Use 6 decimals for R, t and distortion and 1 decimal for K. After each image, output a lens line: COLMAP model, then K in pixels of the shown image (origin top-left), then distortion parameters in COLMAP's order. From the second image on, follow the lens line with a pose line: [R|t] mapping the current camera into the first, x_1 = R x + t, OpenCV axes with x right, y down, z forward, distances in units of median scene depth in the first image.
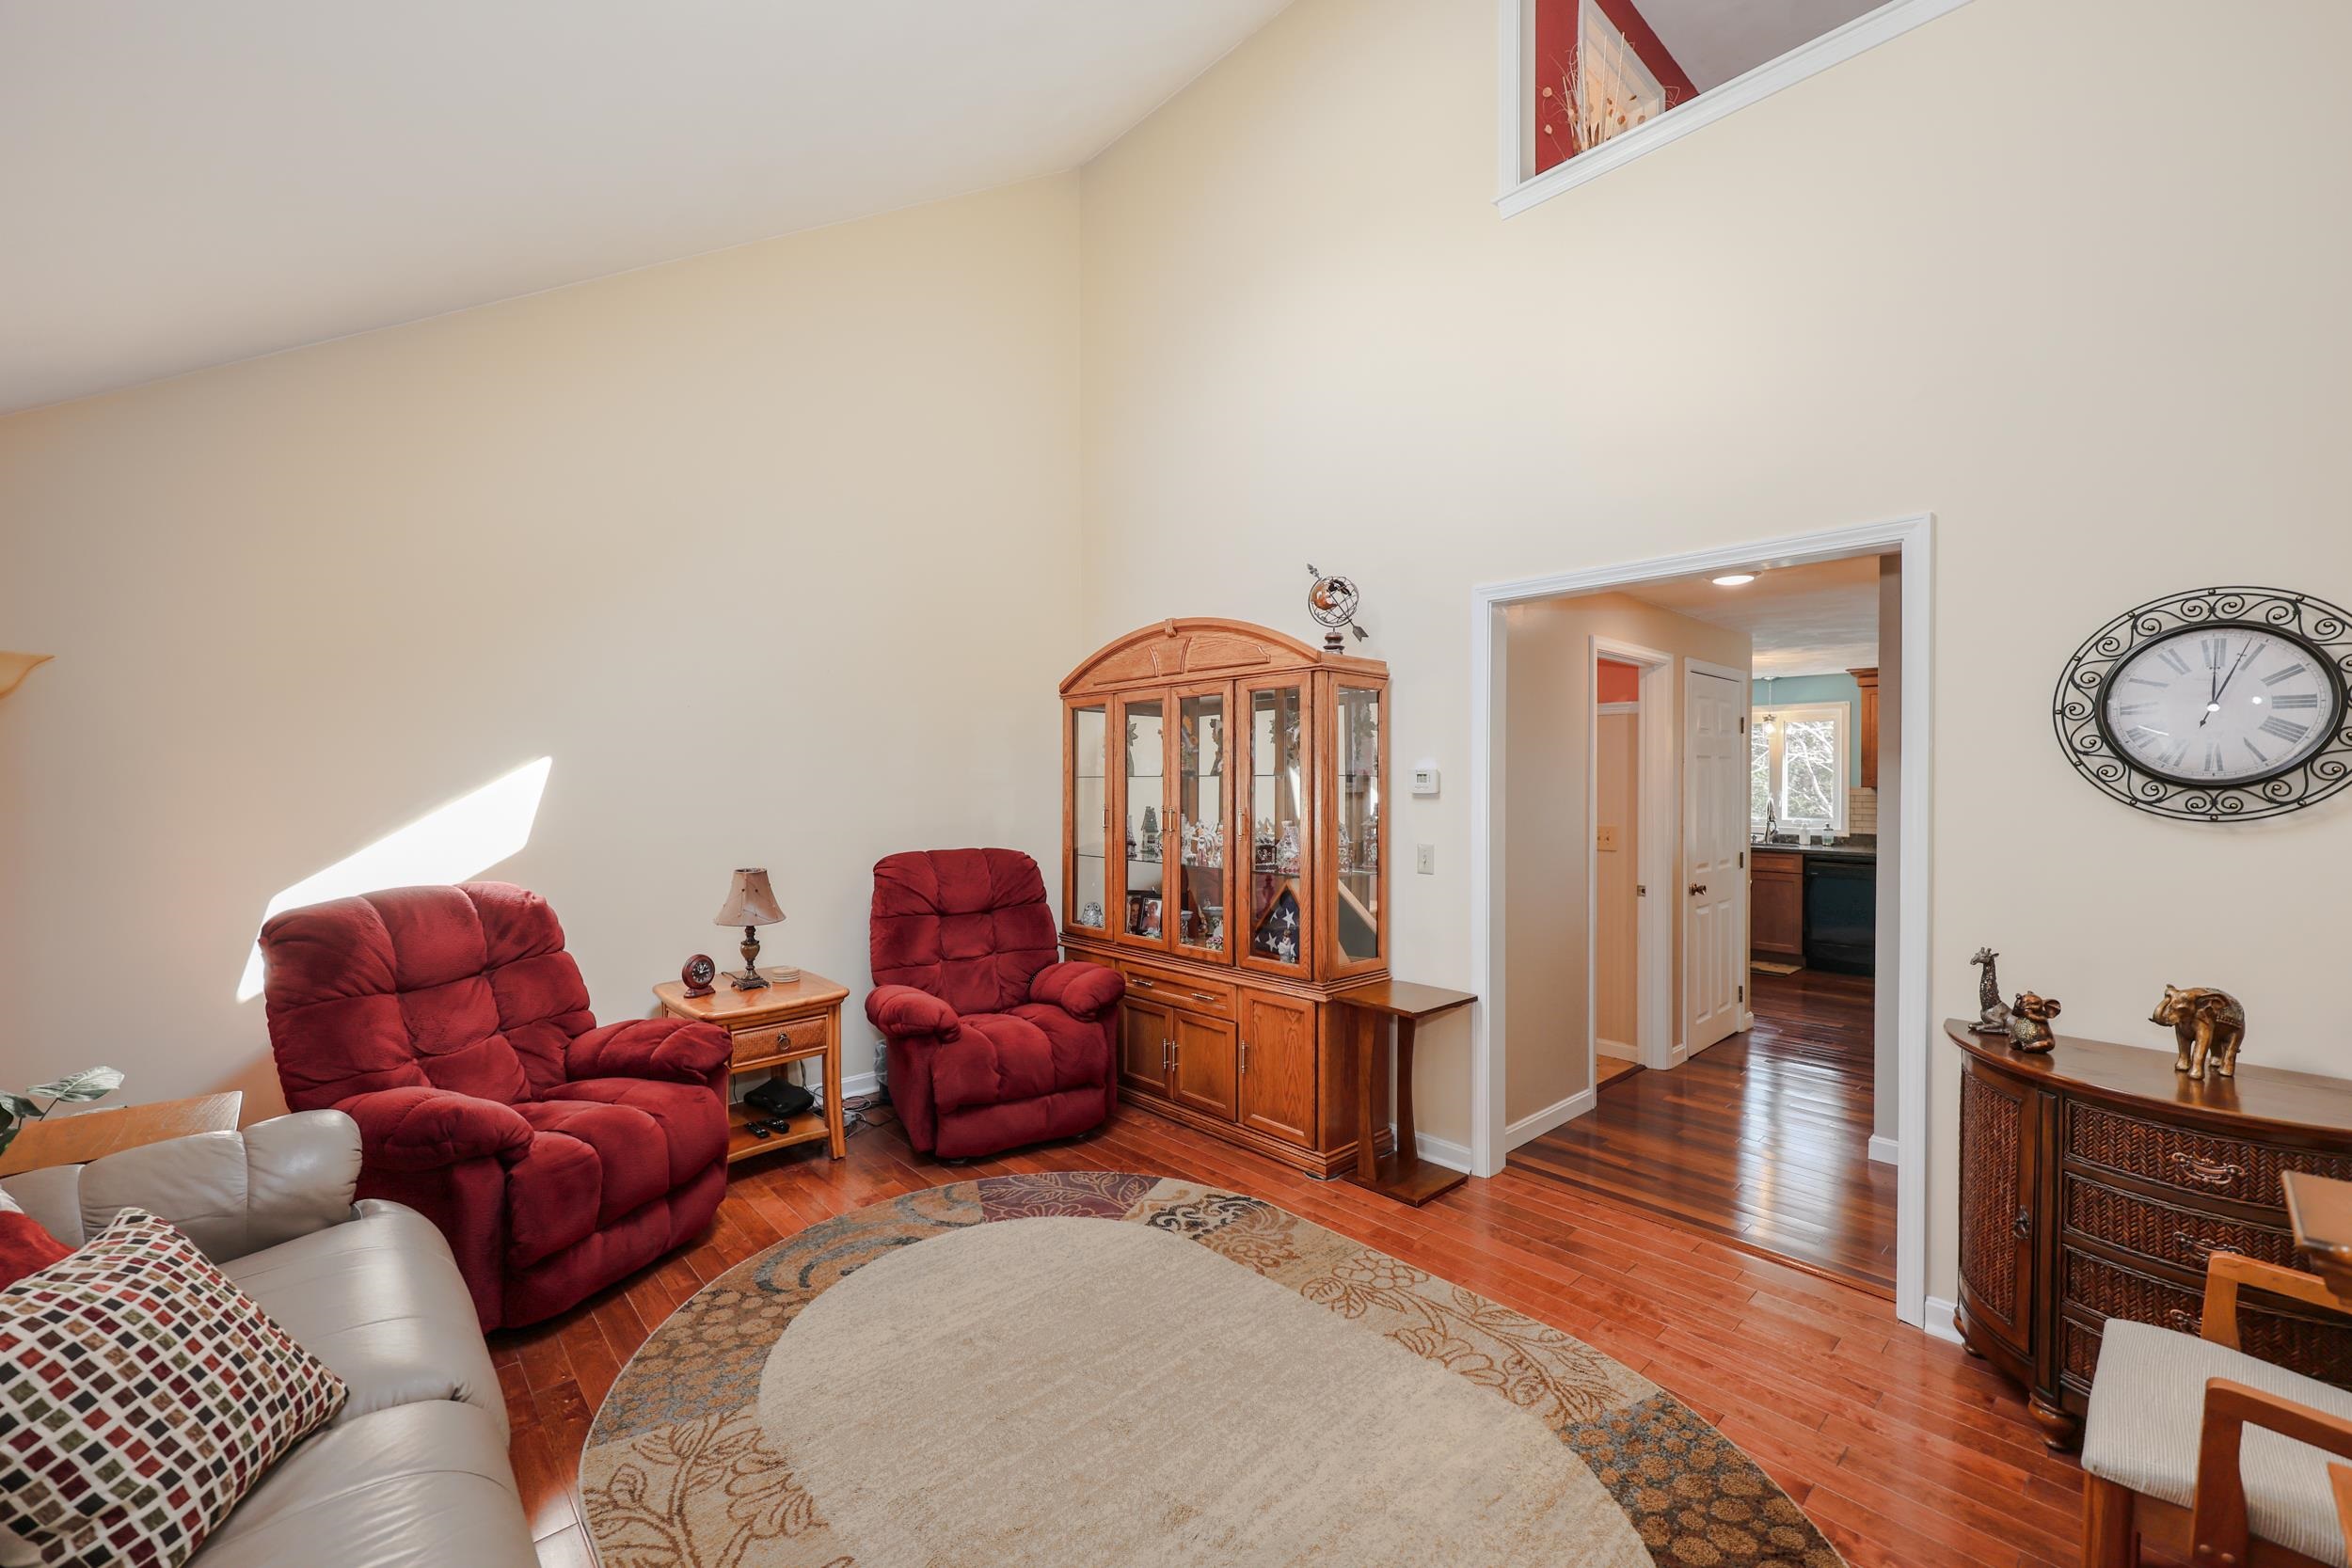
lens RADIAL K [[953.0, 0, 1158.6], [0, 953.0, 786.8], [0, 0, 1]] dist [0.001950, 0.000669]
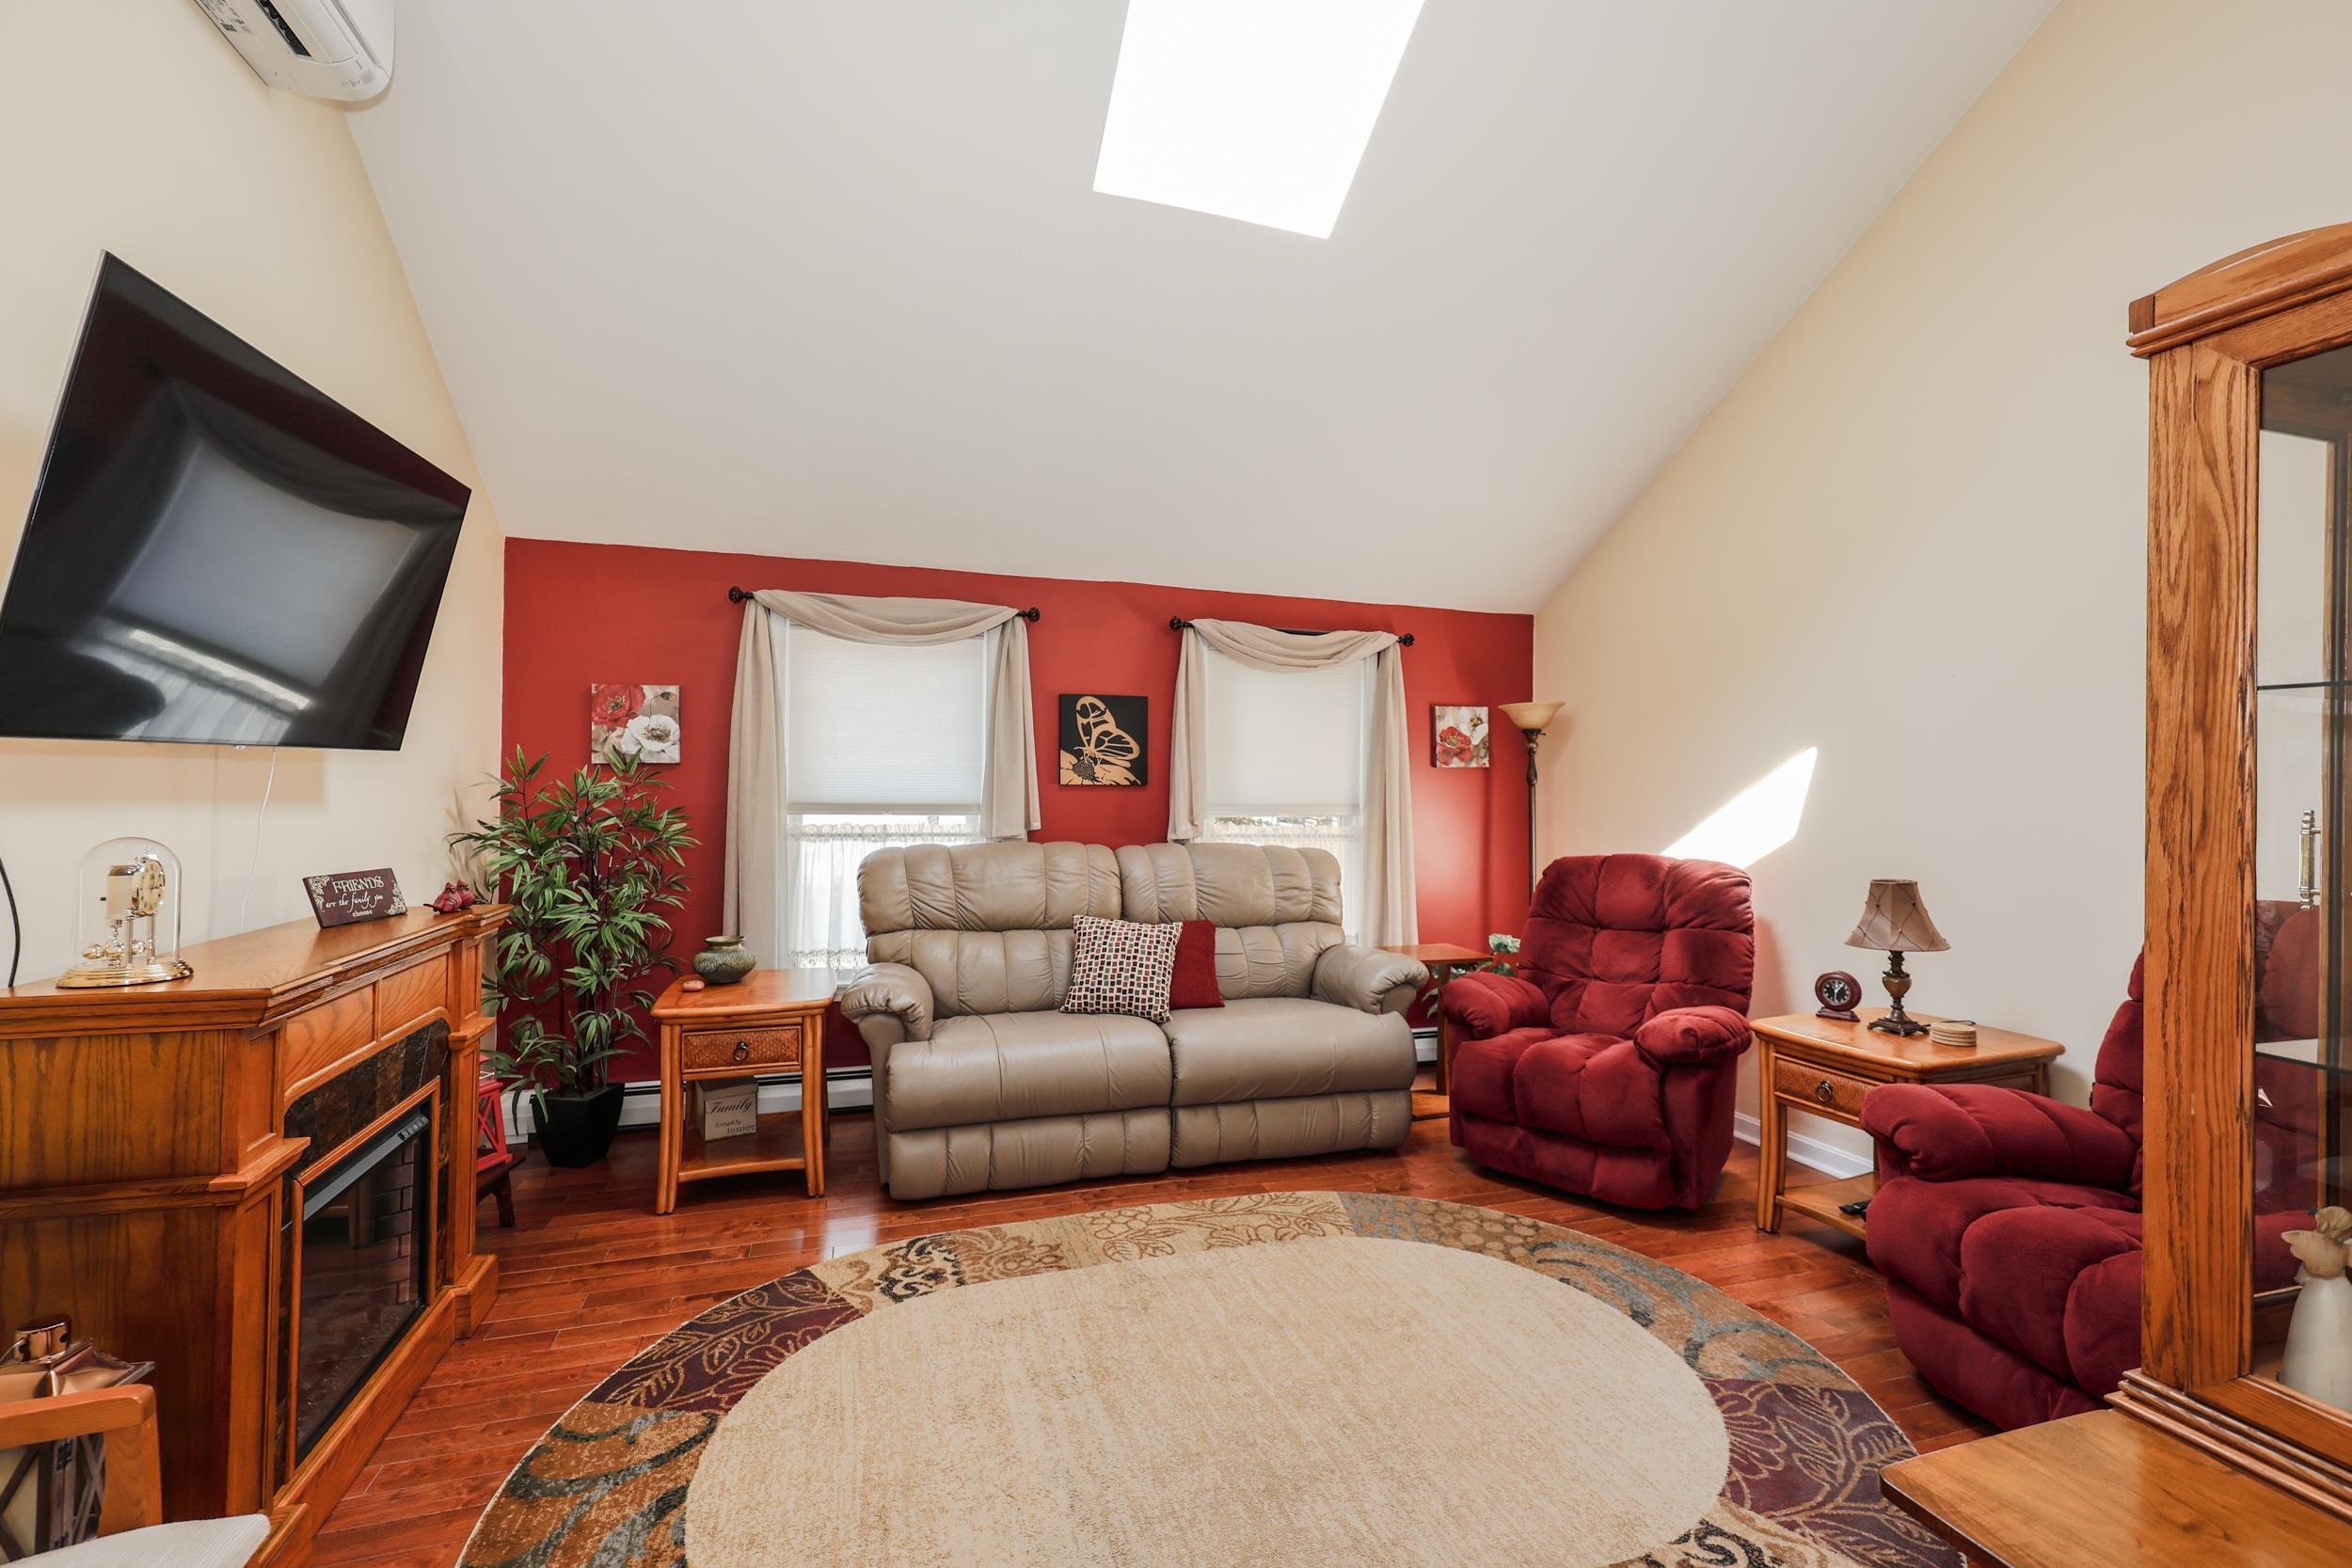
lens RADIAL K [[953.0, 0, 1156.9], [0, 953.0, 785.2], [0, 0, 1]] dist [0.001950, 0.000669]
pose [[-0.411517, -0.012075, -0.911322, 0.634716], [-0.021830, 0.999756, -0.003389, 0.030650], [0.911141, 0.018499, -0.411680, 0.916842]]
